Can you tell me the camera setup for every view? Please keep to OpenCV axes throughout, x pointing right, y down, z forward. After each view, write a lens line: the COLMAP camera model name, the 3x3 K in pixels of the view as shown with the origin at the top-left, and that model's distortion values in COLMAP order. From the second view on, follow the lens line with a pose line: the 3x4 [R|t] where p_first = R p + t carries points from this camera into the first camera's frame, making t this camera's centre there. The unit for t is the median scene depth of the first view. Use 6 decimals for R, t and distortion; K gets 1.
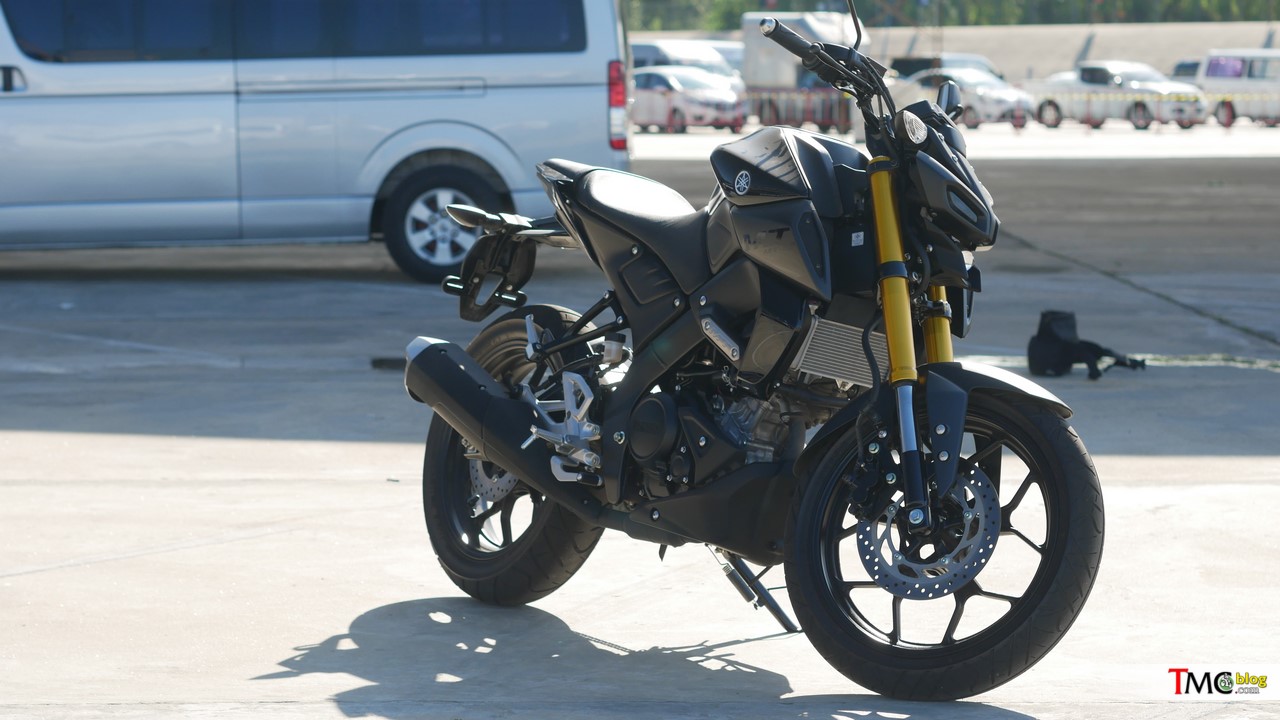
lens RADIAL K [[3412.3, 0, 652.0], [0, 3412.3, 360.6], [0, 0, 1]] dist [0.114353, 0.000000]
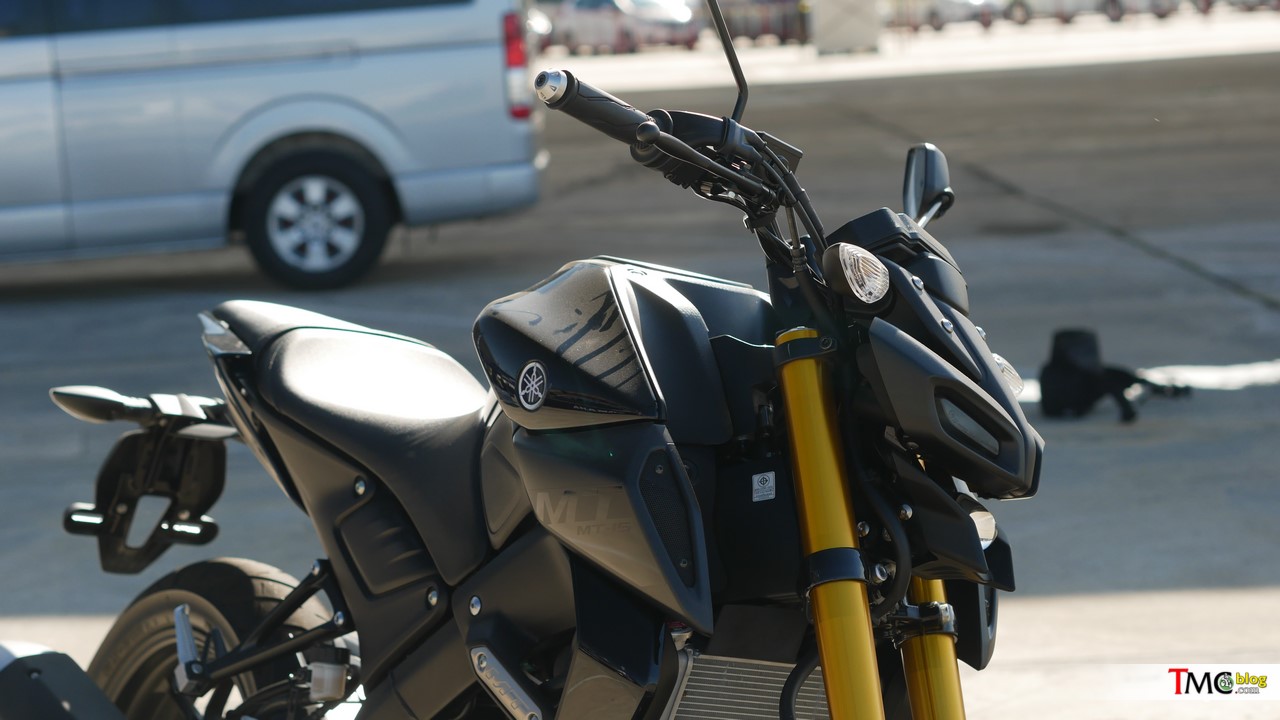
lens RADIAL K [[3412.3, 0, 626.2], [0, 3412.3, 359.2], [0, 0, 1]] dist [0.114353, 0.000000]
pose [[0.998531, -0.054140, -0.002052, 0.039454], [0.054174, 0.998203, 0.025603, -0.064580], [0.000663, -0.025677, 0.999670, 0.464699]]
